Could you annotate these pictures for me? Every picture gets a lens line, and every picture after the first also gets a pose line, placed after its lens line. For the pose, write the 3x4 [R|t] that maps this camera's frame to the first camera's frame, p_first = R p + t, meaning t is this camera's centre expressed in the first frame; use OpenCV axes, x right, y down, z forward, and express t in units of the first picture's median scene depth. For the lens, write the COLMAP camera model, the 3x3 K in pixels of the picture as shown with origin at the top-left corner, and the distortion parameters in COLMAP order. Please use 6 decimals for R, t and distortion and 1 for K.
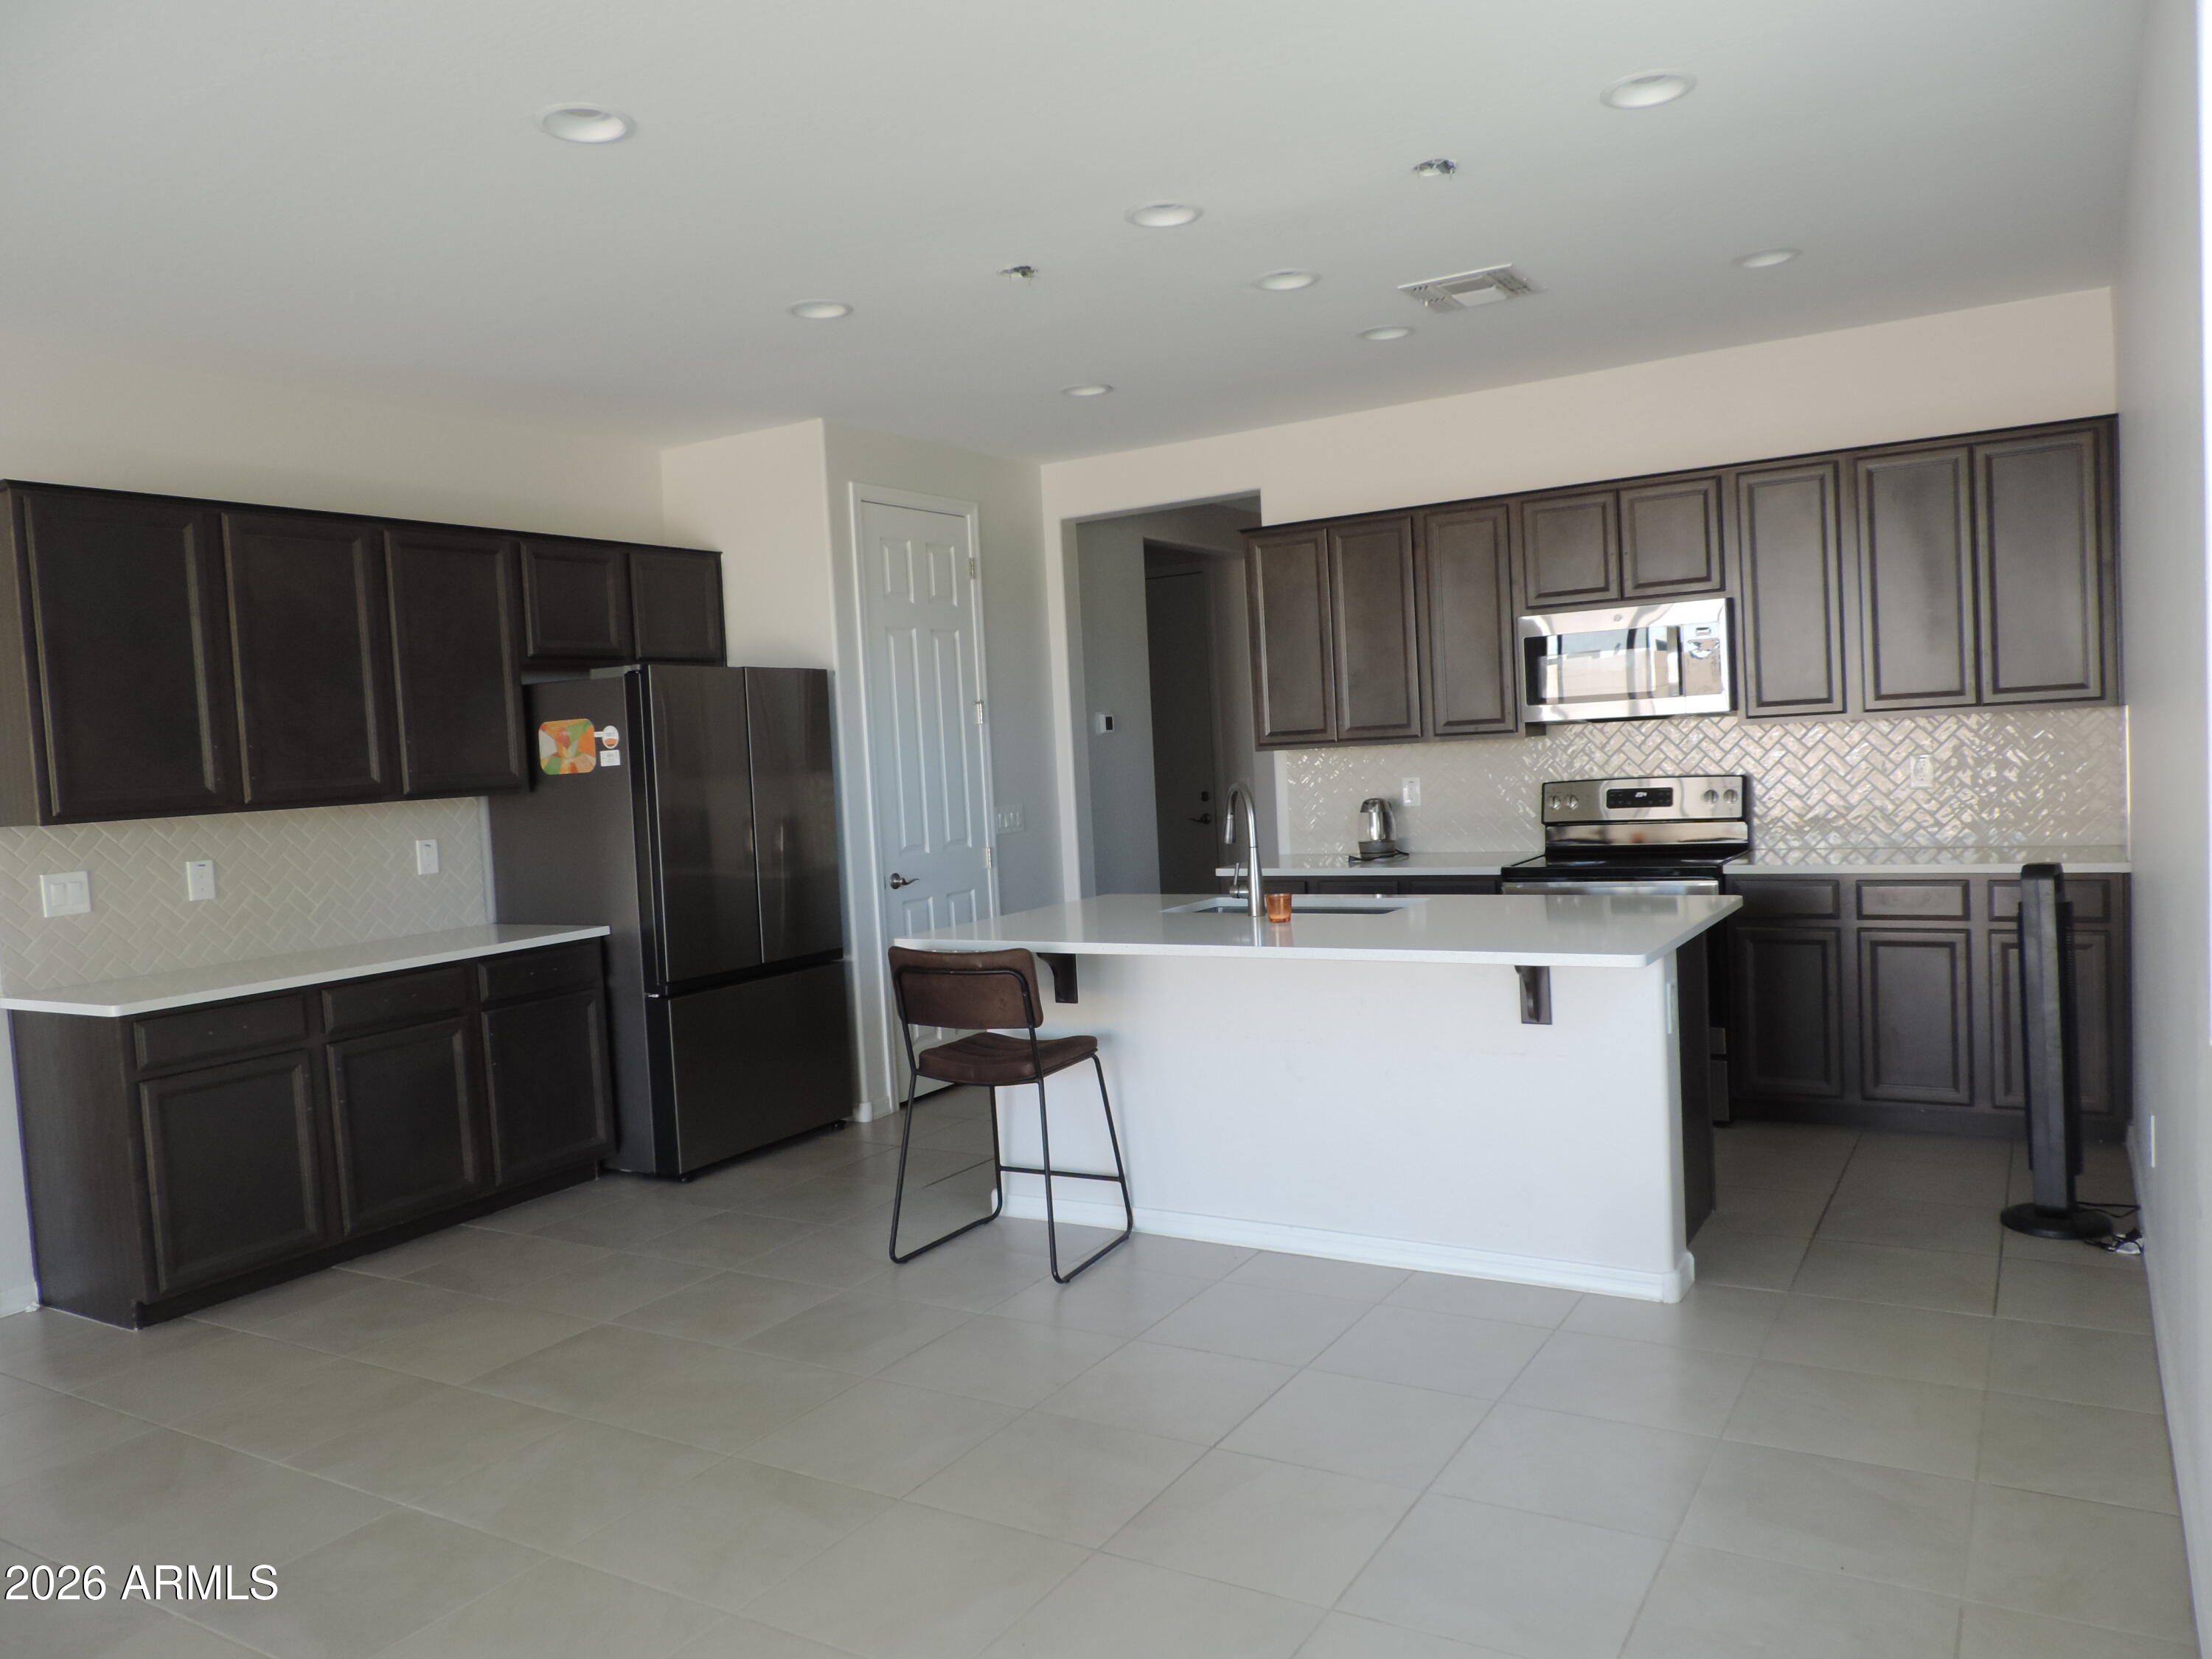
lens RADIAL K [[1588.5, 0, 1104.5], [0, 1588.5, 826.7], [0, 0, 1]] dist [-0.019239, 0.008117]
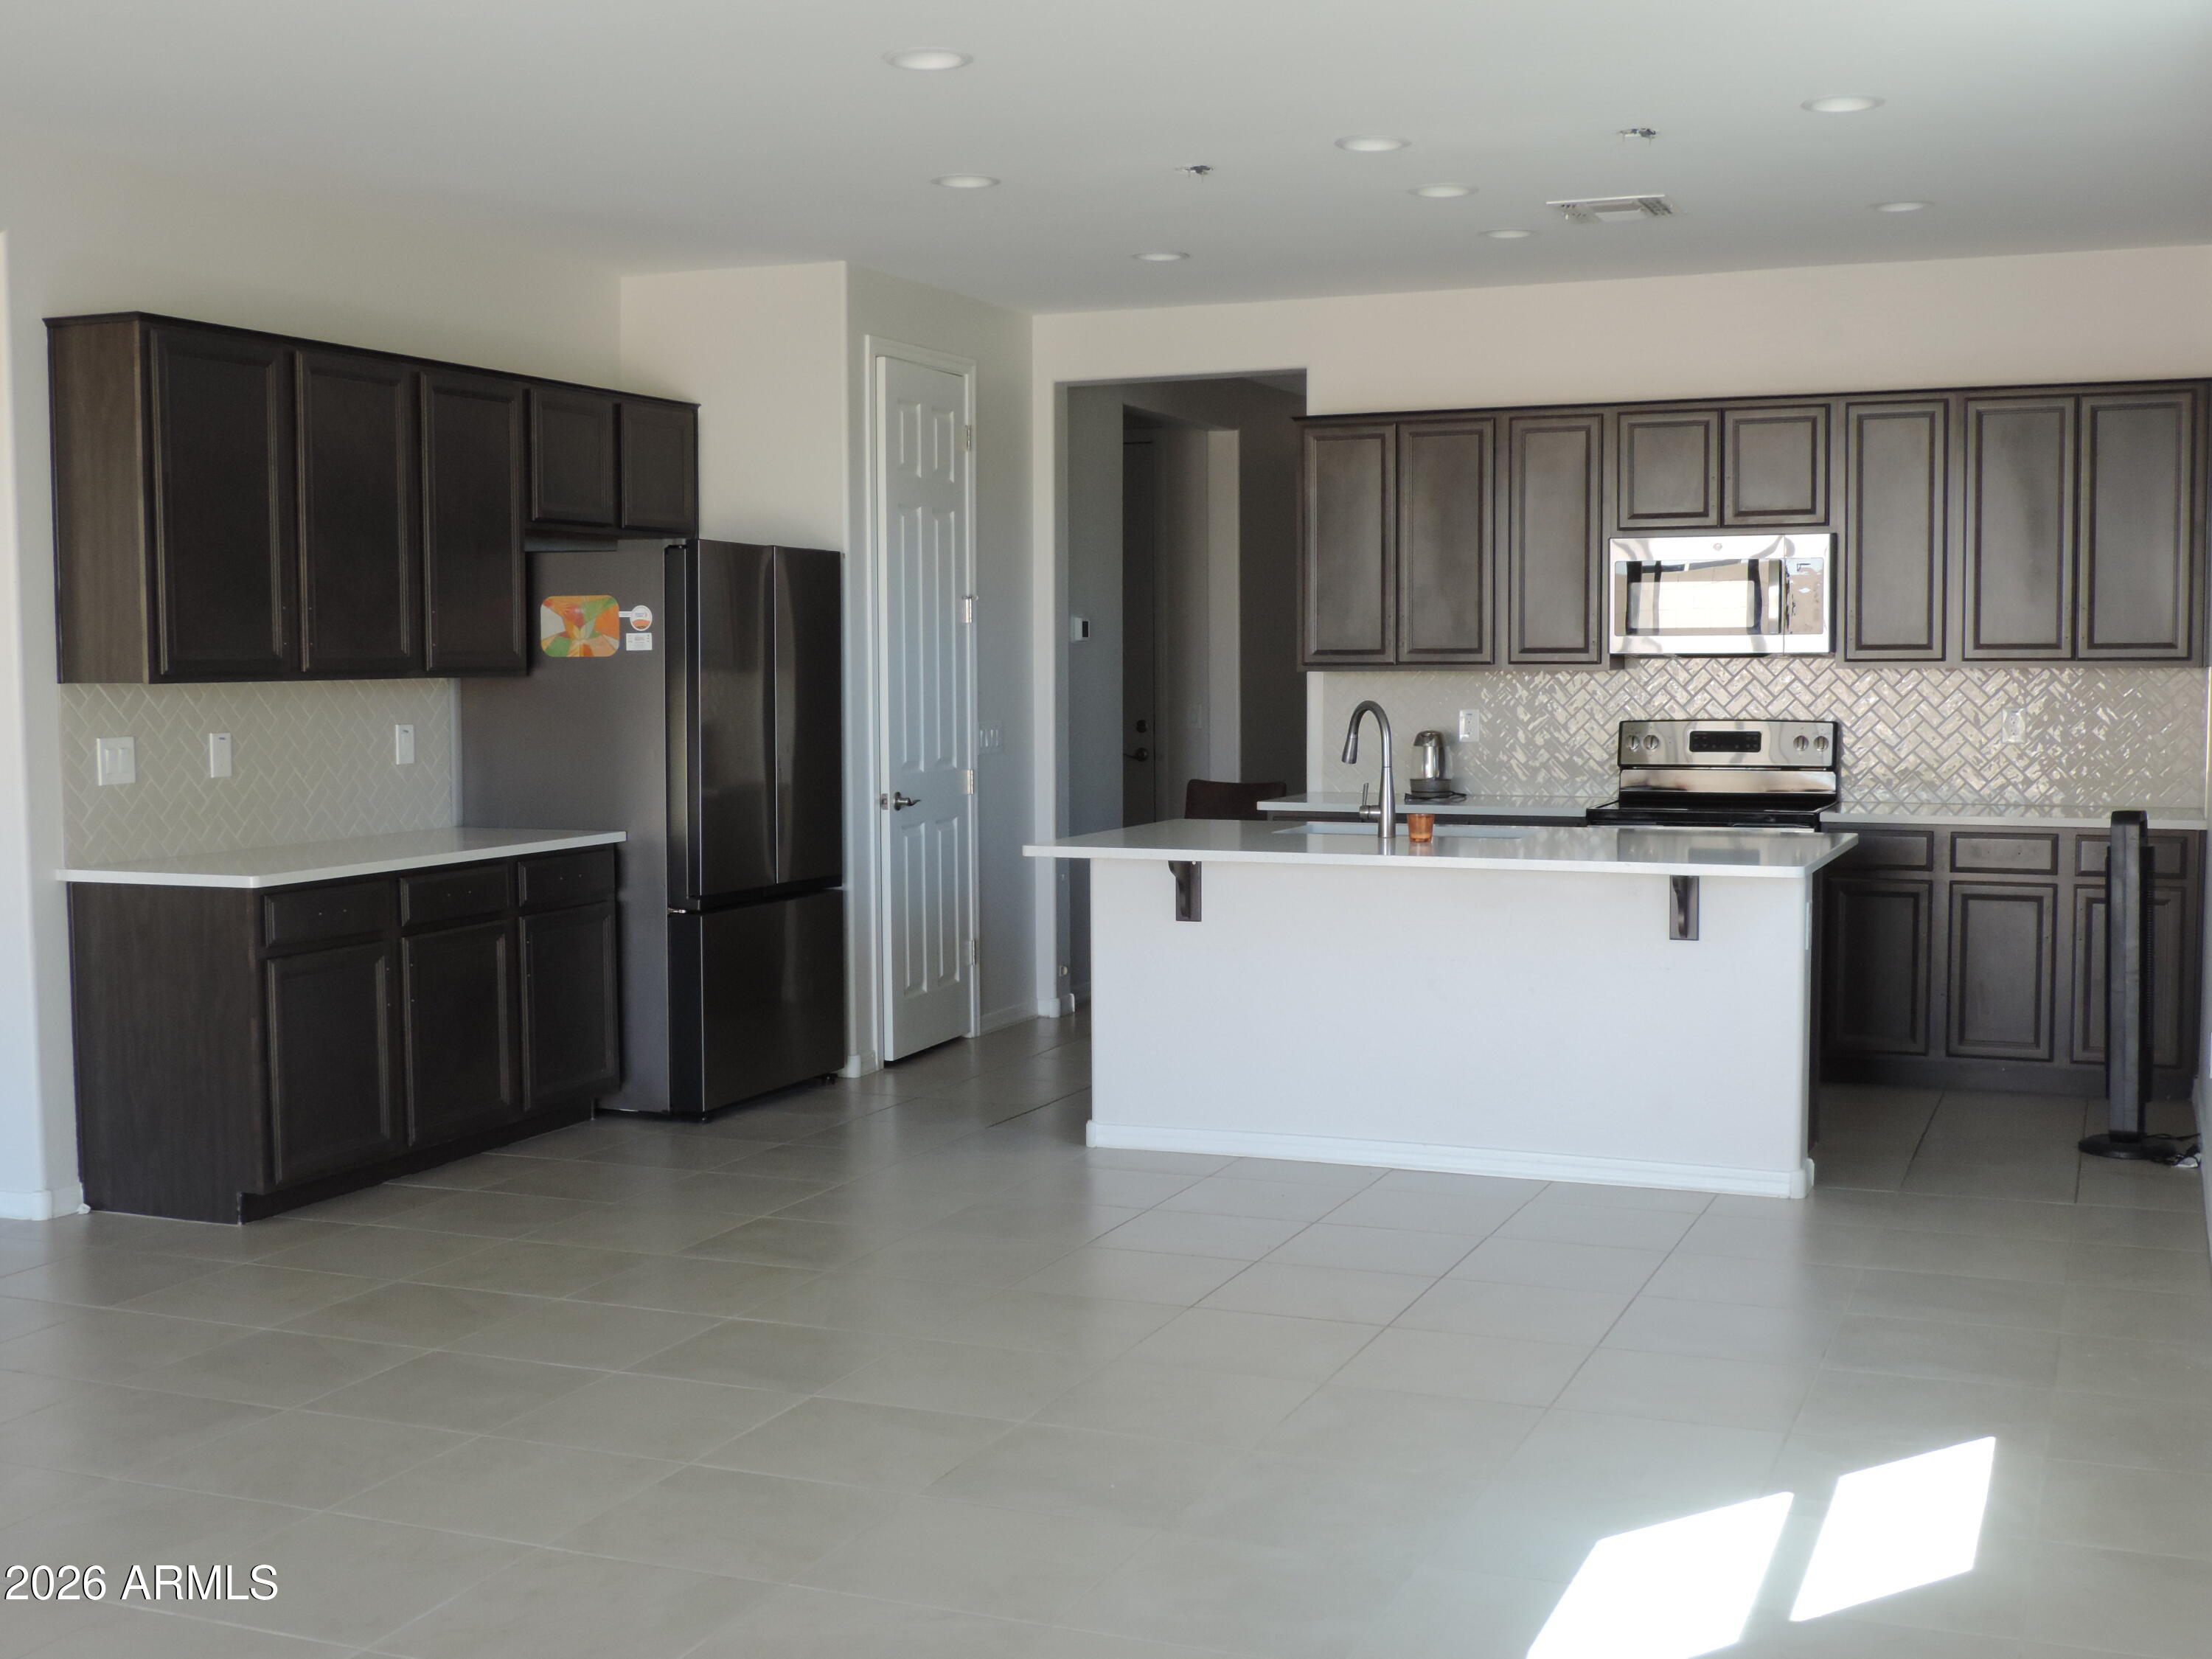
lens RADIAL K [[2558.0, 0, 1104.2], [0, 2558.0, 820.3], [0, 0, 1]] dist [-0.035057, 0.000000]
pose [[0.986347, 0.040184, 0.159701, -0.275826], [-0.041582, 0.999120, 0.005423, 0.037460], [-0.159343, -0.011989, 0.987151, -0.444169]]
